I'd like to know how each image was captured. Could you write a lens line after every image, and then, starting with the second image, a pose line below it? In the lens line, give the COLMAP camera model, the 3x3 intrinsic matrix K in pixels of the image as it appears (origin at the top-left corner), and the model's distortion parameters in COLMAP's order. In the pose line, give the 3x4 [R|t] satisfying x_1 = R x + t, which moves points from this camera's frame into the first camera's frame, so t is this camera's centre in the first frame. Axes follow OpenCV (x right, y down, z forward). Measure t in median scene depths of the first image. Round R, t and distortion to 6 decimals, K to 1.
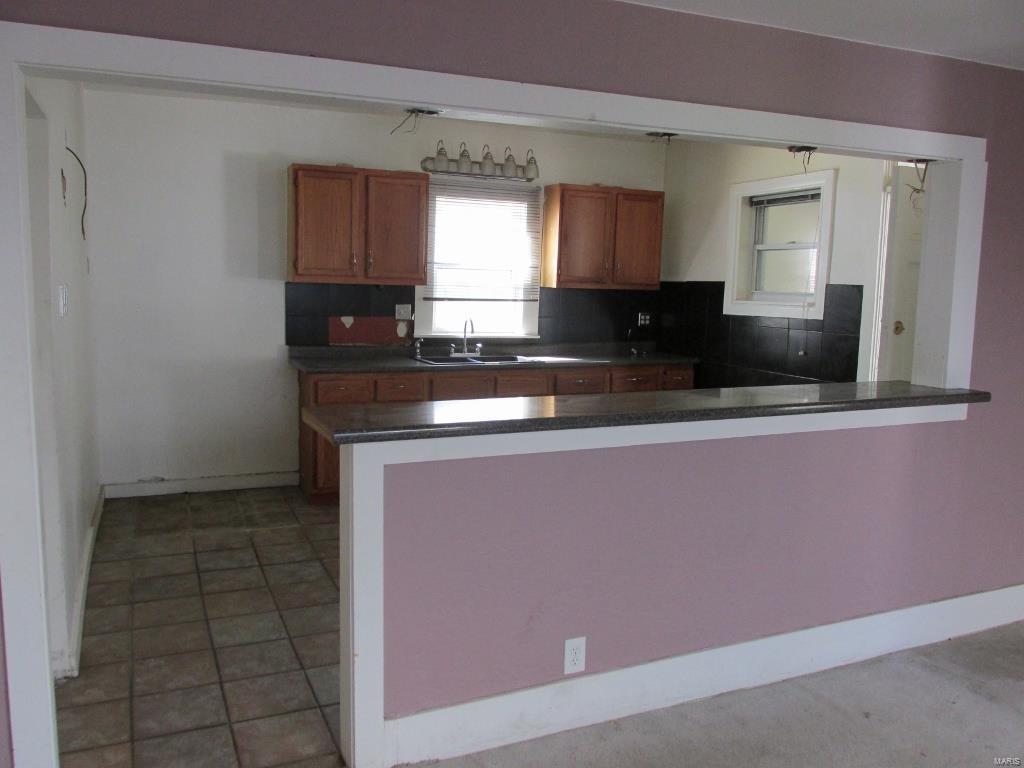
lens RADIAL K [[855.1, 0, 514.4], [0, 855.1, 377.3], [0, 0, 1]] dist [-0.031230, 0.012347]
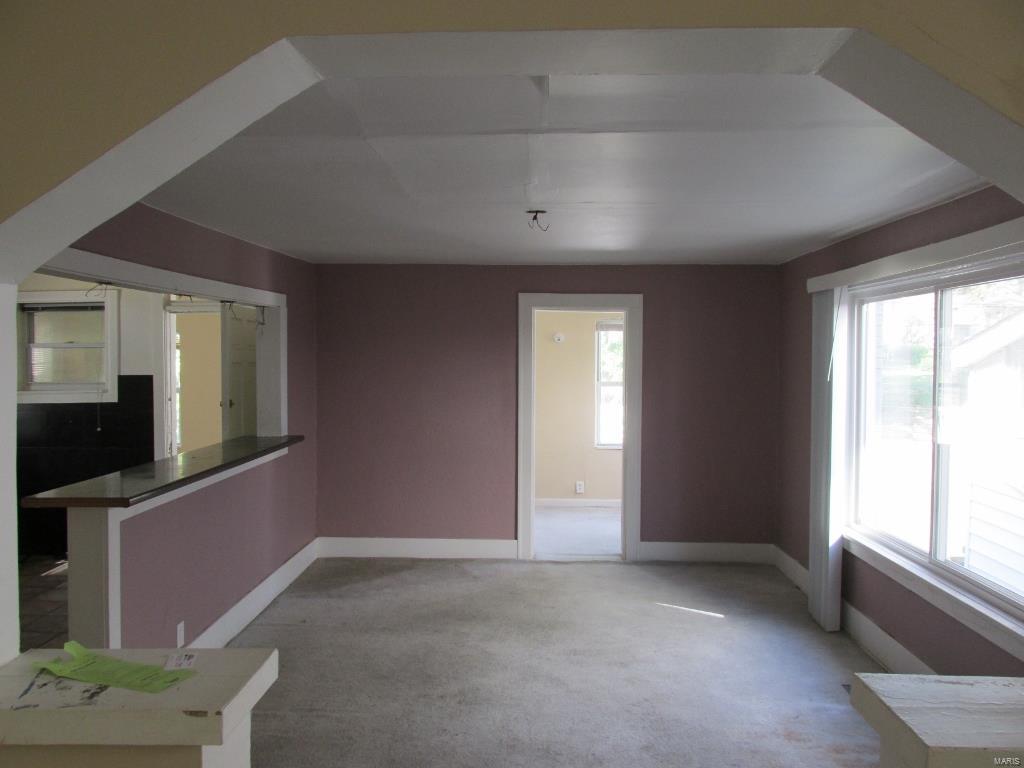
lens RADIAL K [[855.1, 0, 511.3], [0, 855.1, 386.0], [0, 0, 1]] dist [-0.031230, 0.012347]
pose [[0.443288, -0.055726, 0.894645, -0.822679], [0.115224, 0.993328, 0.004781, -0.043419], [-0.888943, 0.100965, 0.446751, -0.200175]]
